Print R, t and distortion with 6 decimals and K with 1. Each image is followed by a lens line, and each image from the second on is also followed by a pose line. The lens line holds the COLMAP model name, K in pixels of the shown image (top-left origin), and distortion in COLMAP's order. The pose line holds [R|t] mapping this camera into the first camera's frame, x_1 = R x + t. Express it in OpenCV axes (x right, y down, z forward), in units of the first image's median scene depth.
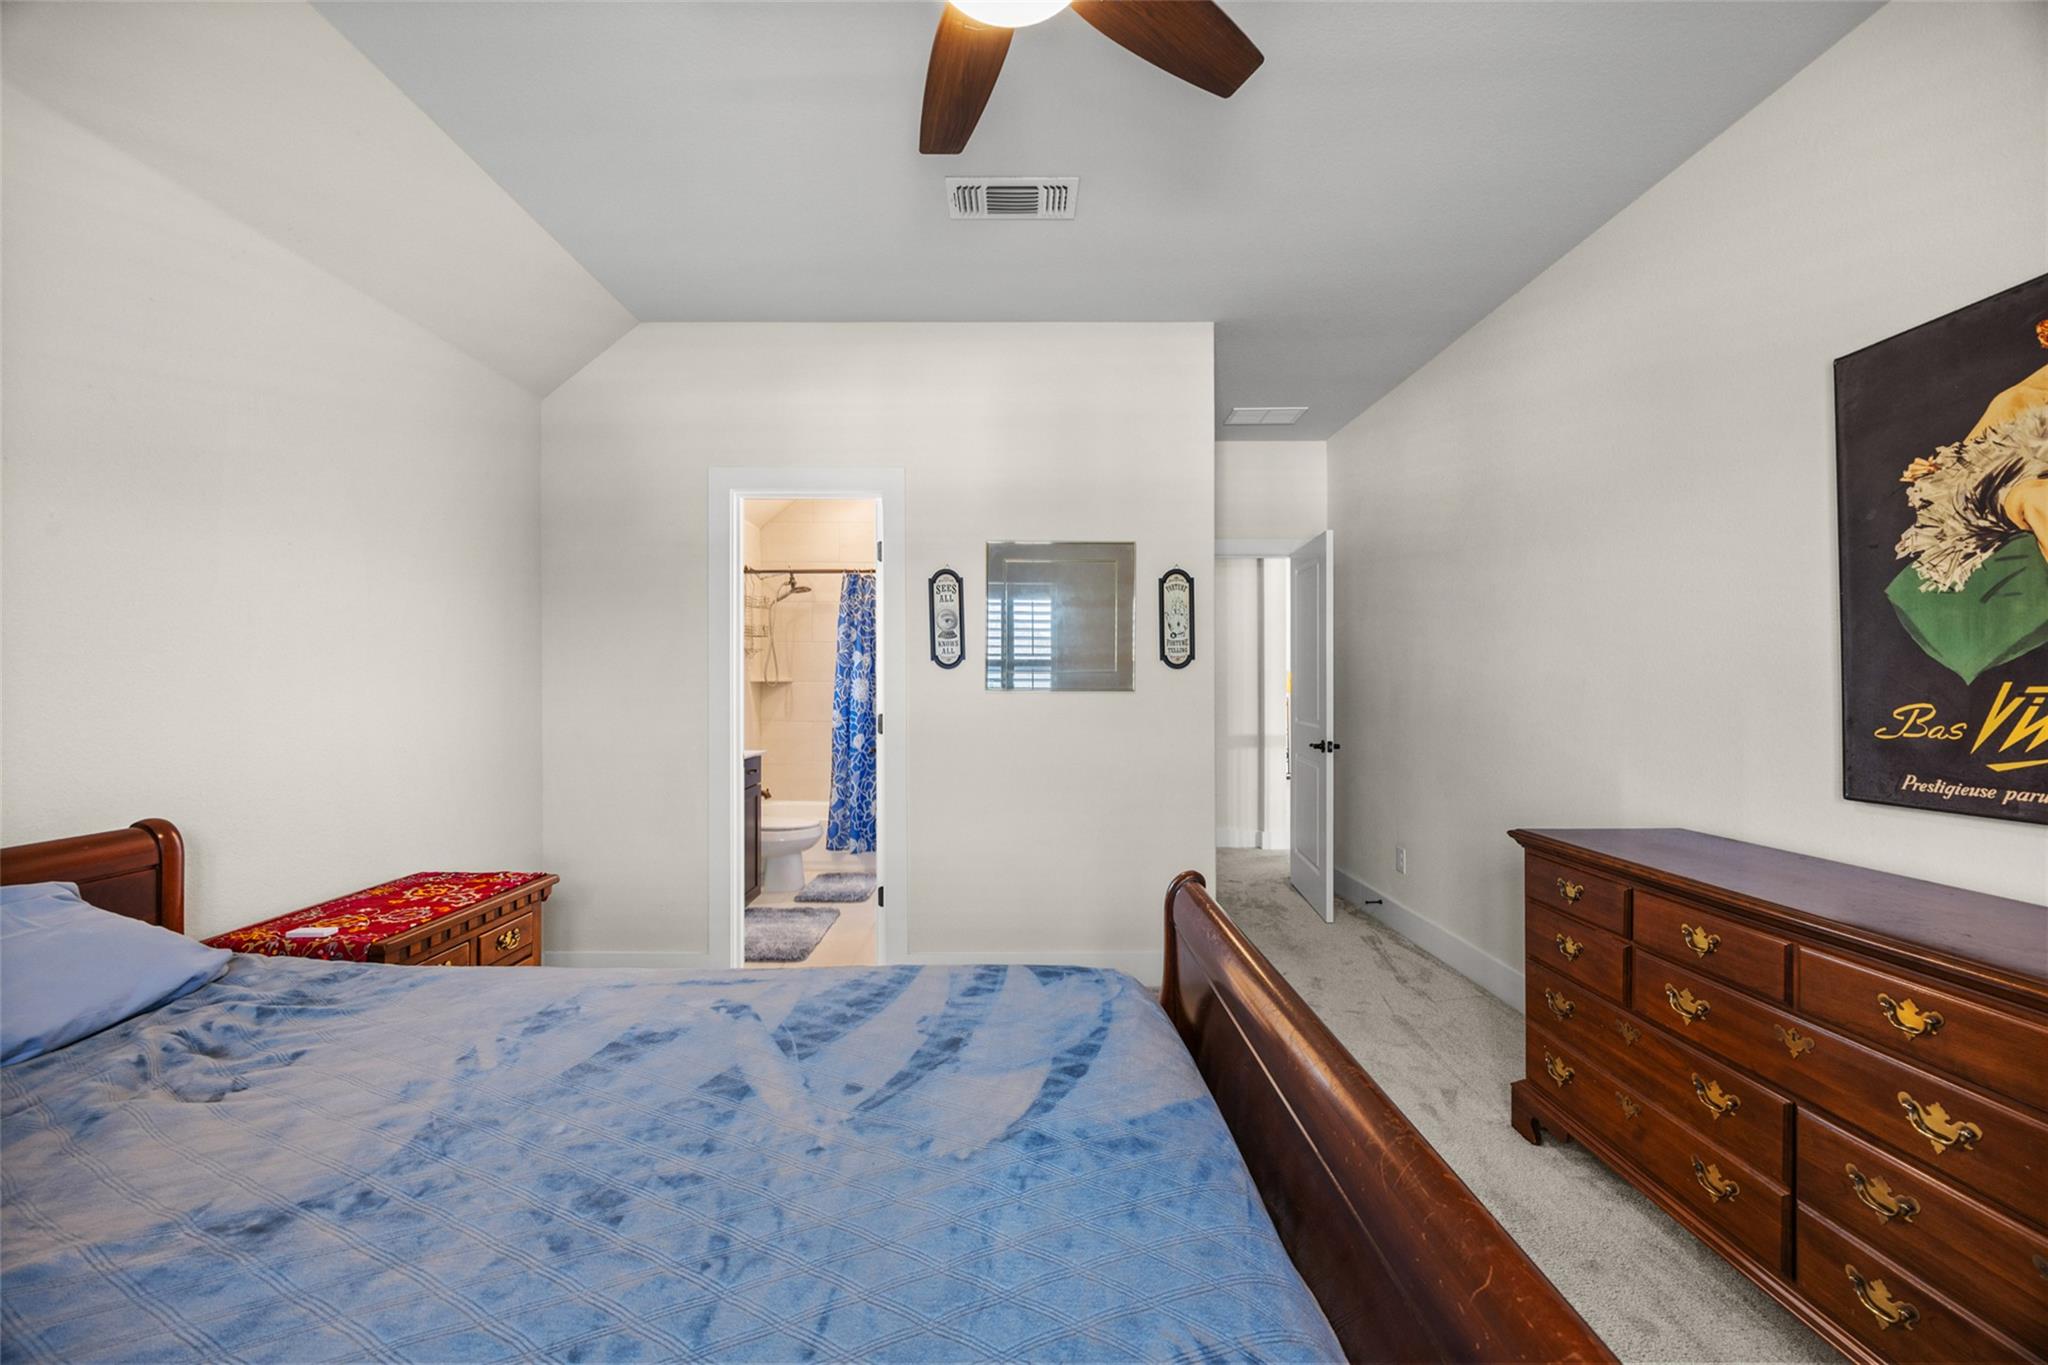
lens RADIAL K [[778.3, 0, 1011.6], [0, 778.3, 689.5], [0, 0, 1]] dist [-0.003171, -0.000200]
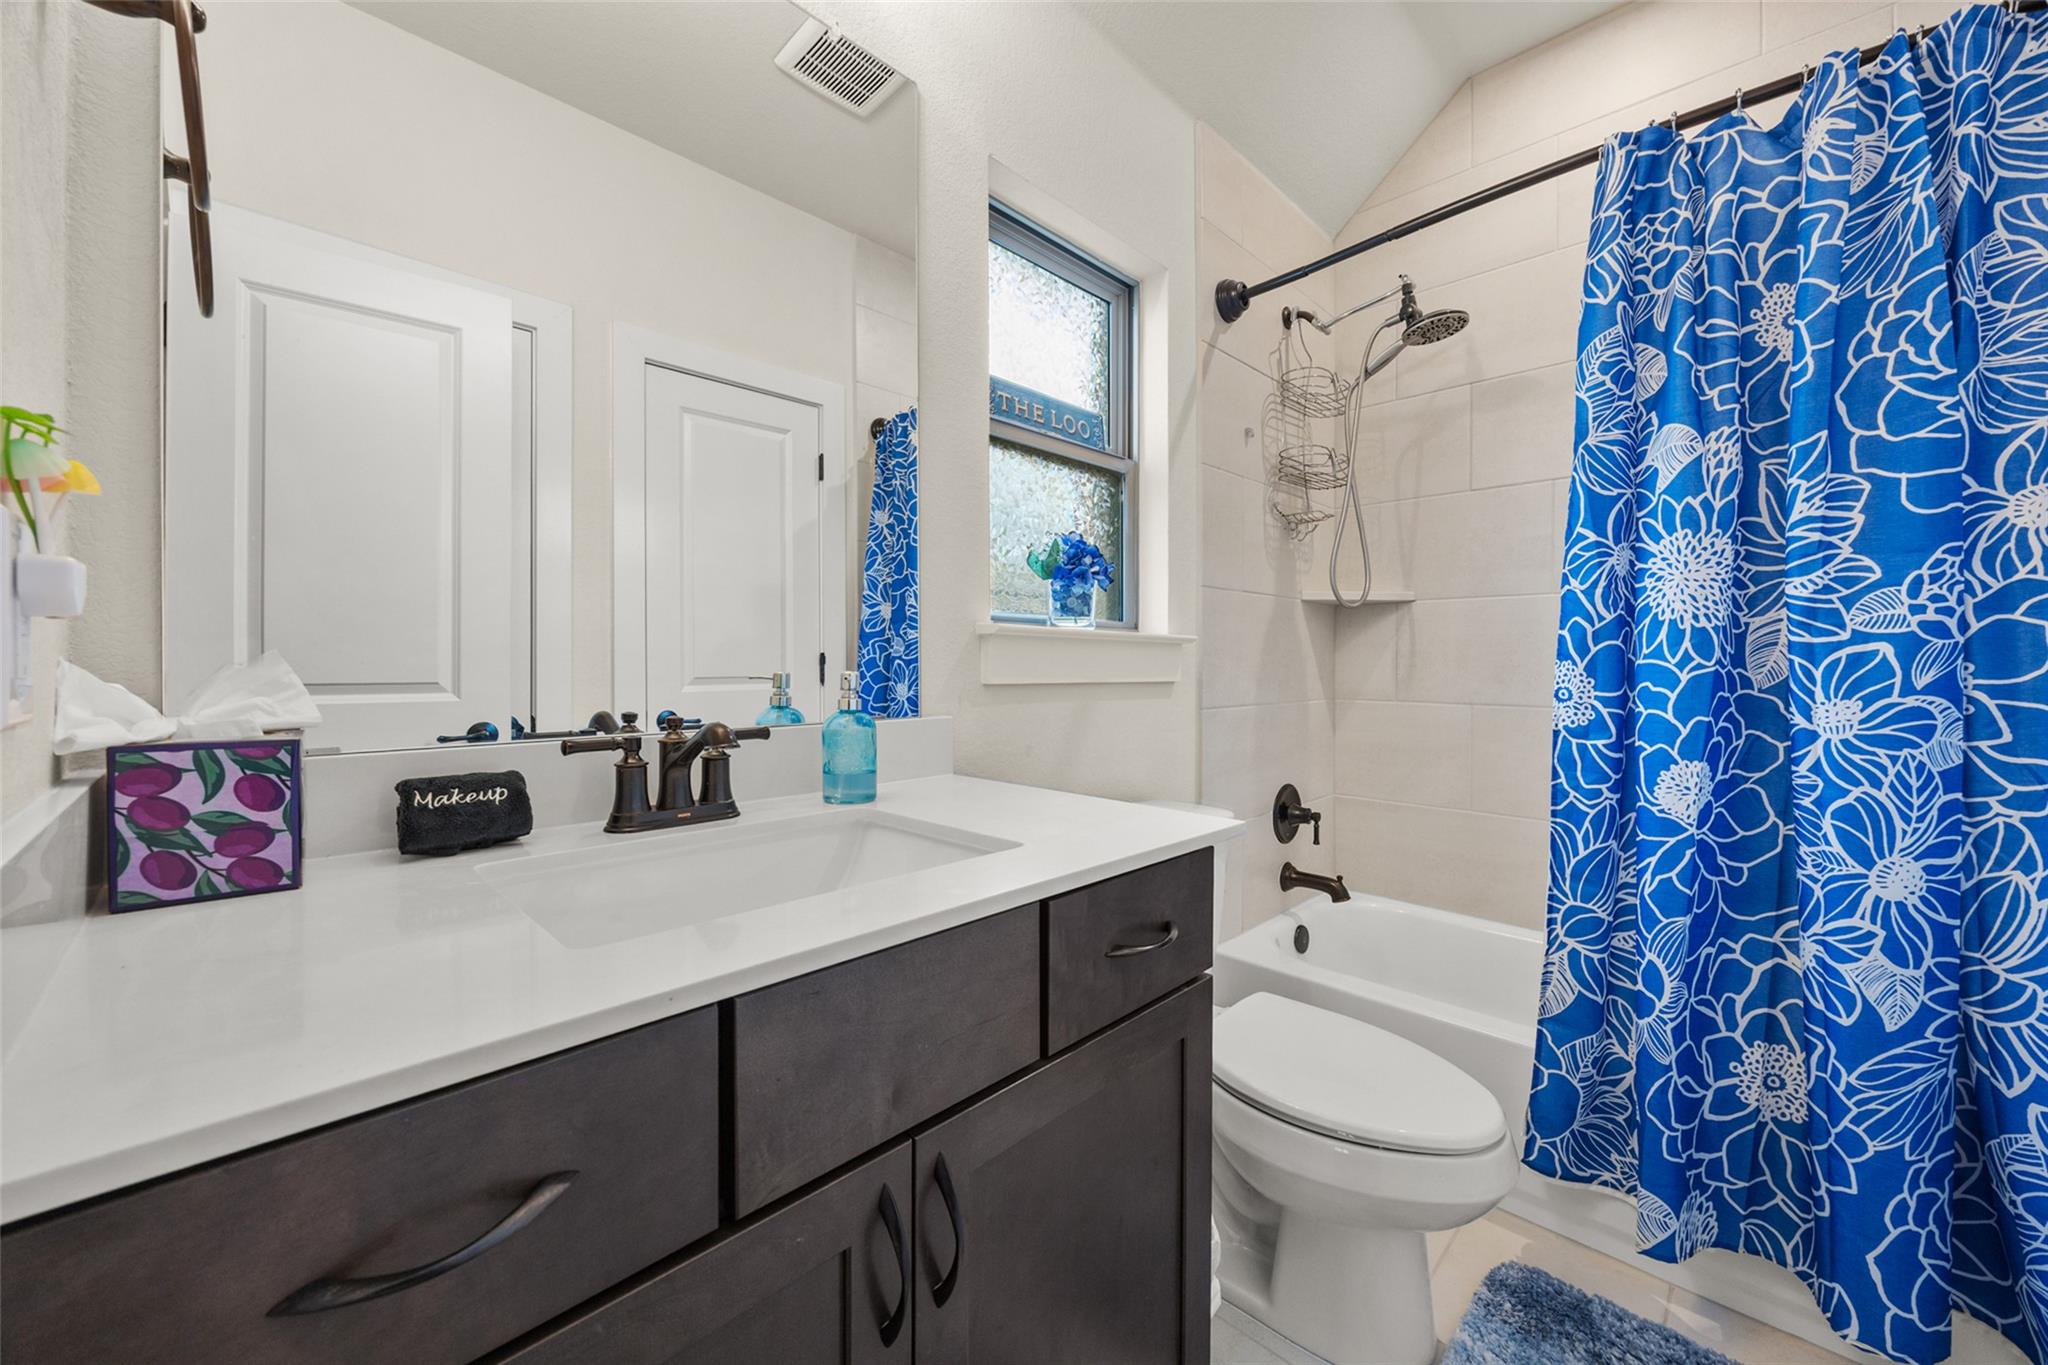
lens RADIAL K [[778.3, 0, 1030.5], [0, 778.3, 645.4], [0, 0, 1]] dist [-0.003171, -0.000200]
pose [[0.721328, -0.004058, -0.692582, -0.173963], [-0.016851, 0.999584, -0.023407, 0.029864], [0.692389, 0.028555, 0.720959, 0.678380]]
